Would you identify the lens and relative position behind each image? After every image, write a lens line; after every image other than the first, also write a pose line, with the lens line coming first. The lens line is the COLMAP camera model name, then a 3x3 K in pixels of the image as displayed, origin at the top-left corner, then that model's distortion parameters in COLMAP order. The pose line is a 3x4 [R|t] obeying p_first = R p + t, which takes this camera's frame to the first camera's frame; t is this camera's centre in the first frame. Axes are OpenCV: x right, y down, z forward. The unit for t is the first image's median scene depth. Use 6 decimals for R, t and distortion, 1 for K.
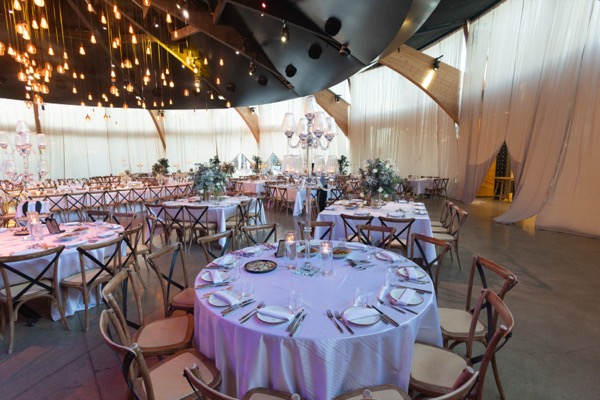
lens RADIAL K [[290.0, 0, 302.3], [0, 290.0, 199.9], [0, 0, 1]] dist [-0.002013, 0.001225]
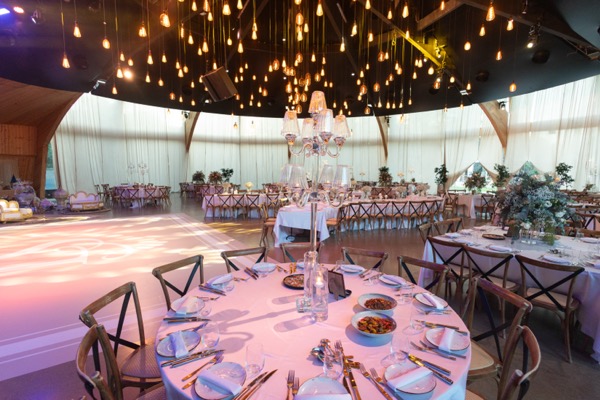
lens RADIAL K [[275.9, 0, 300.0], [0, 275.9, 200.0], [0, 0, 1]] dist [0.000524, 0.000325]
pose [[0.787797, 0.079483, -0.610785, -0.166890], [-0.095111, 0.995443, 0.006864, -0.018151], [0.608547, 0.052685, 0.791767, 0.144772]]
